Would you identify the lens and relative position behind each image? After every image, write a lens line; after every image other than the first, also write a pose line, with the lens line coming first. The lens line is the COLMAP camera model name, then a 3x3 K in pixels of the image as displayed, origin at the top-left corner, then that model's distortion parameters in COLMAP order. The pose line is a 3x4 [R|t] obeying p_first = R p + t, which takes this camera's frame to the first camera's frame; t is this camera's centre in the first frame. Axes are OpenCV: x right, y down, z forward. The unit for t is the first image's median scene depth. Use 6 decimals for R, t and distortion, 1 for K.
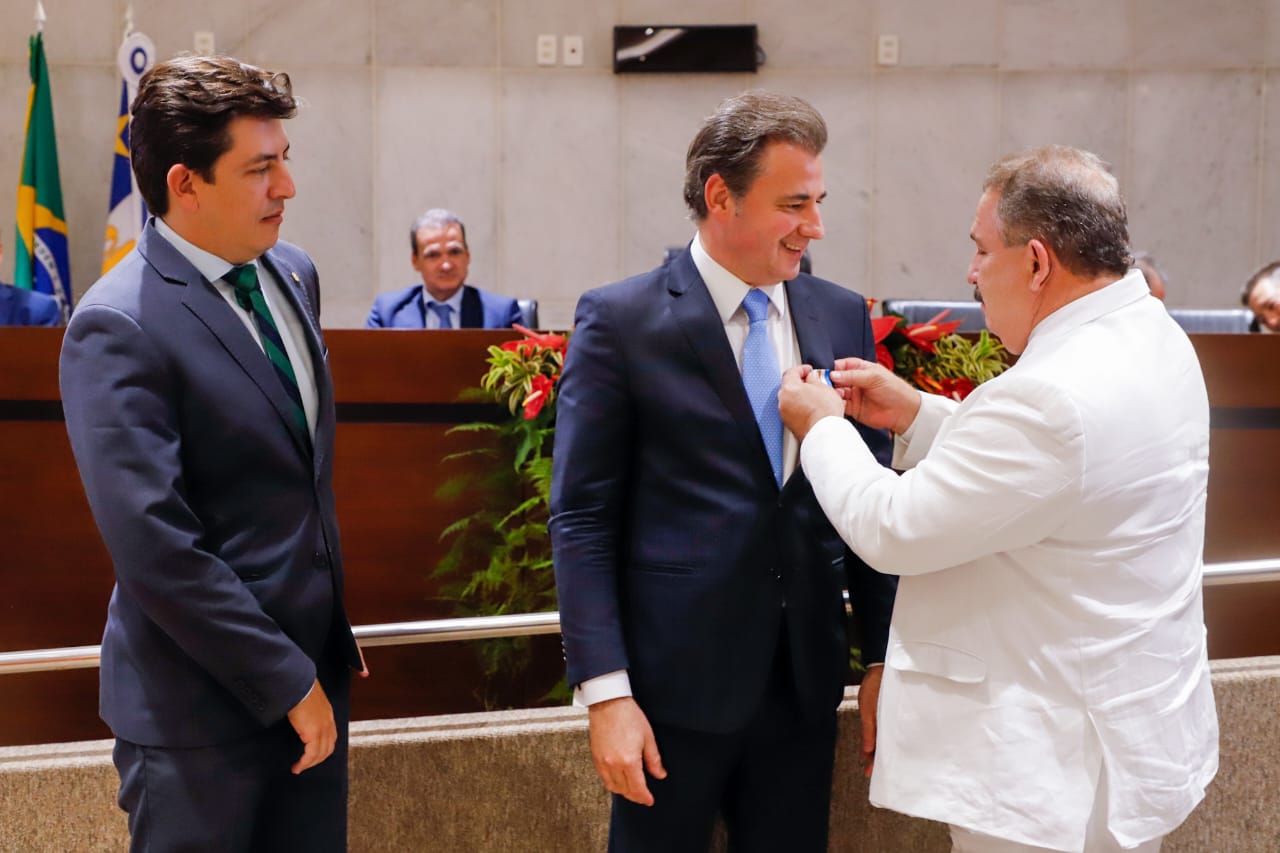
lens RADIAL K [[3402.7, 0, 646.6], [0, 3402.7, 352.2], [0, 0, 1]] dist [0.490126, -0.001791]
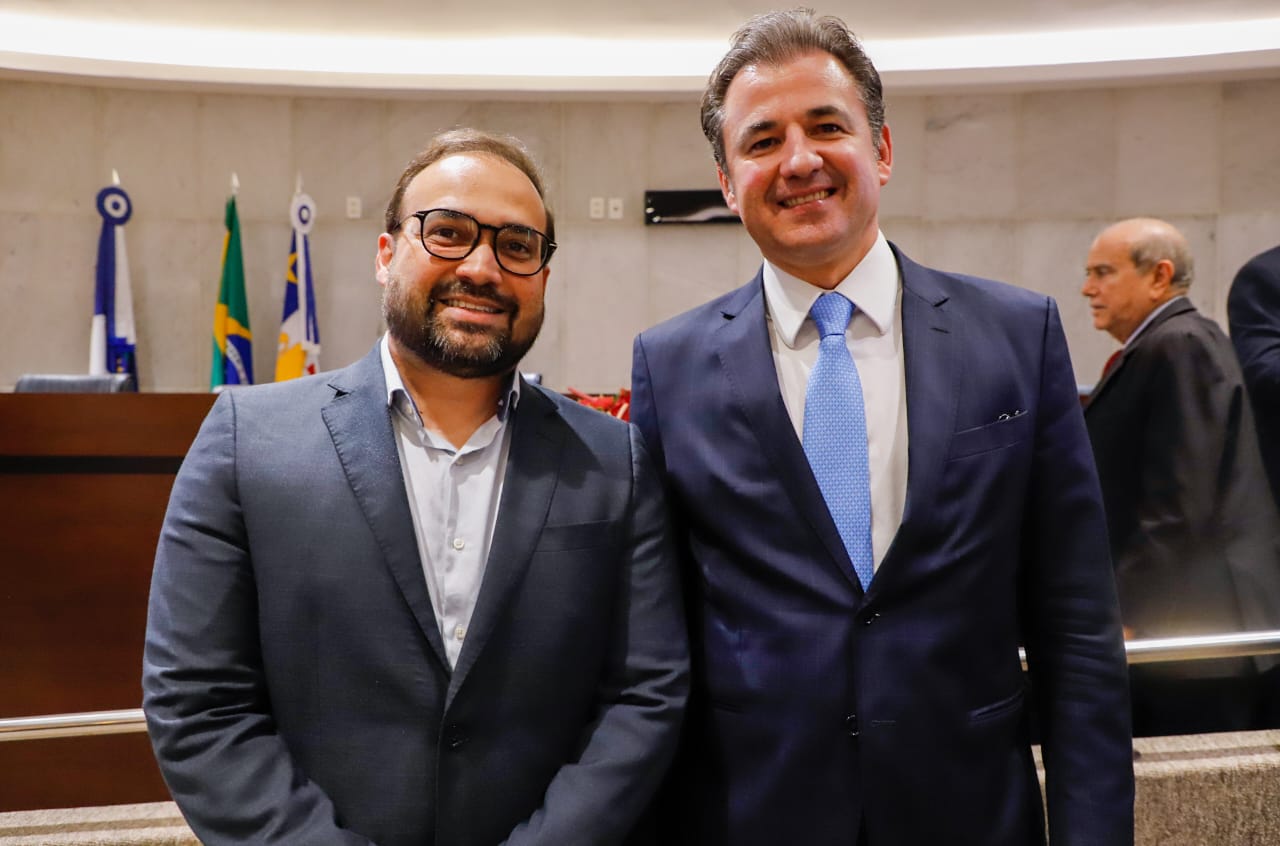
lens RADIAL K [[1096.8, 0, 640.0], [0, 1096.8, 423.0], [0, 0, 1]] dist [0.001785, 0.165740]
pose [[0.999951, -0.002308, 0.009632, -0.020907], [0.002519, 0.999756, -0.021931, 0.011986], [-0.009579, 0.021954, 0.999713, 0.715281]]
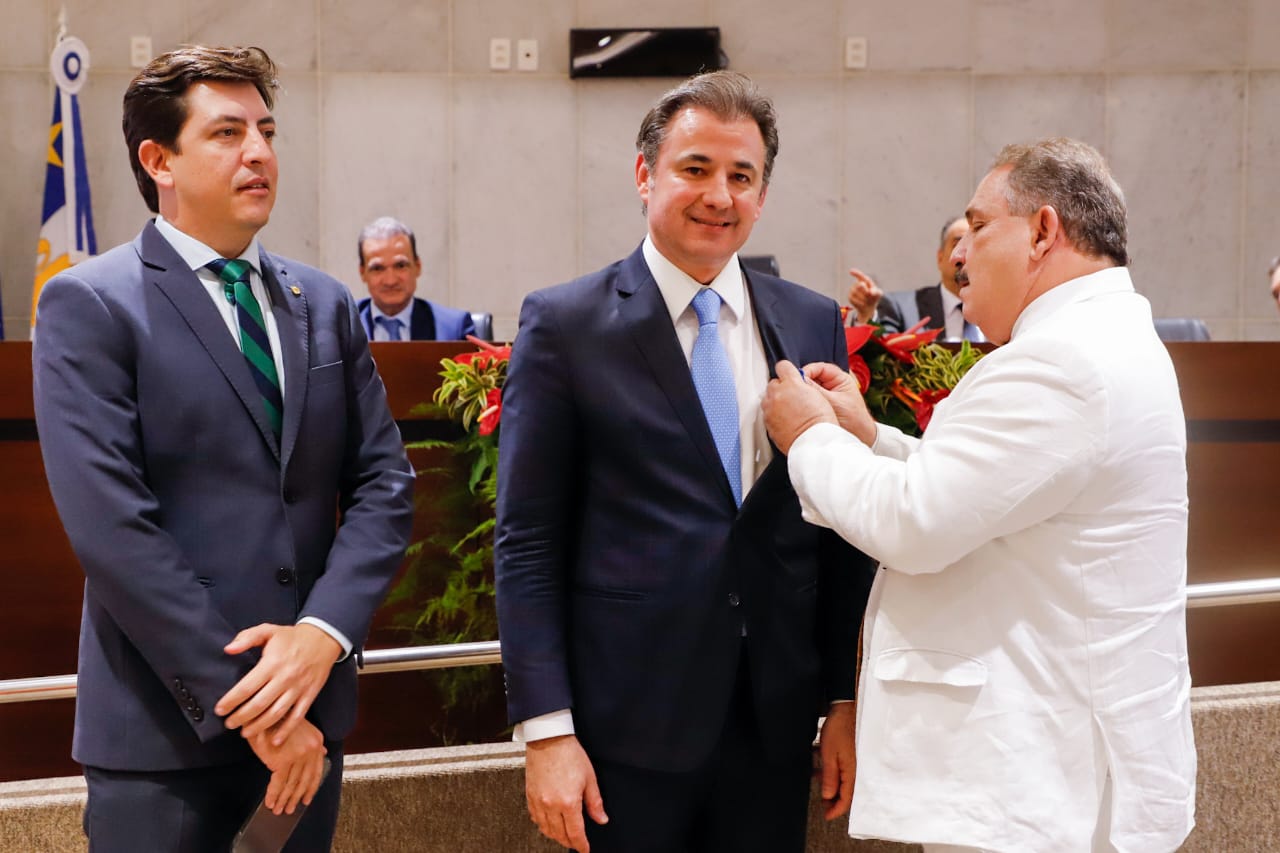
lens RADIAL K [[3402.7, 0, 638.1], [0, 3402.7, 360.2], [0, 0, 1]] dist [0.414882, 0.145463]
pose [[0.999920, -0.005415, 0.011468, -0.002640], [0.005499, 0.999958, -0.007351, 0.005790], [-0.011428, 0.007413, 0.999907, 0.055947]]
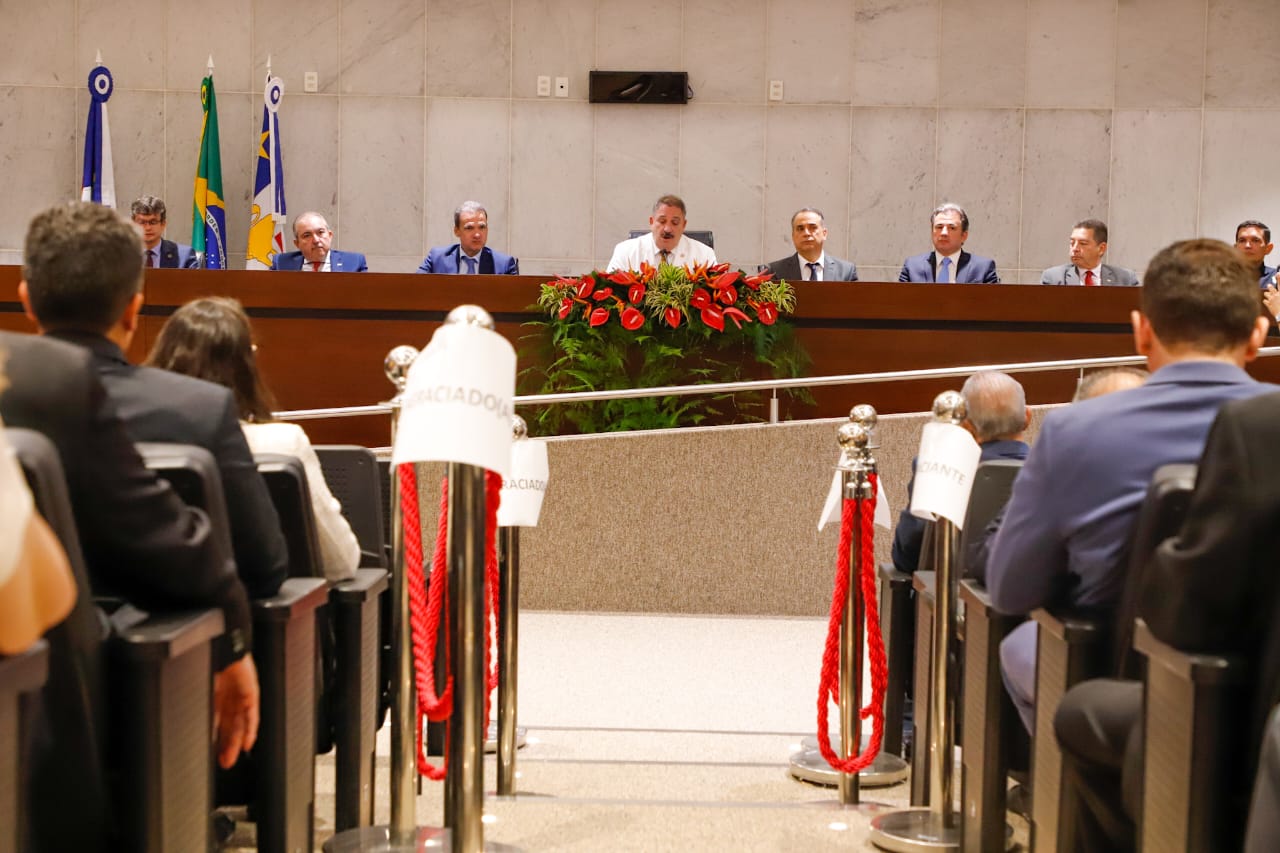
lens RADIAL K [[3845.1, 0, 643.6], [0, 3845.1, 376.3], [0, 0, 1]] dist [0.163067, 0.145101]
pose [[0.999795, 0.013348, 0.015237, -0.012927], [-0.013613, 0.999755, 0.017430, 0.008375], [-0.015000, -0.017634, 0.999732, -0.843832]]
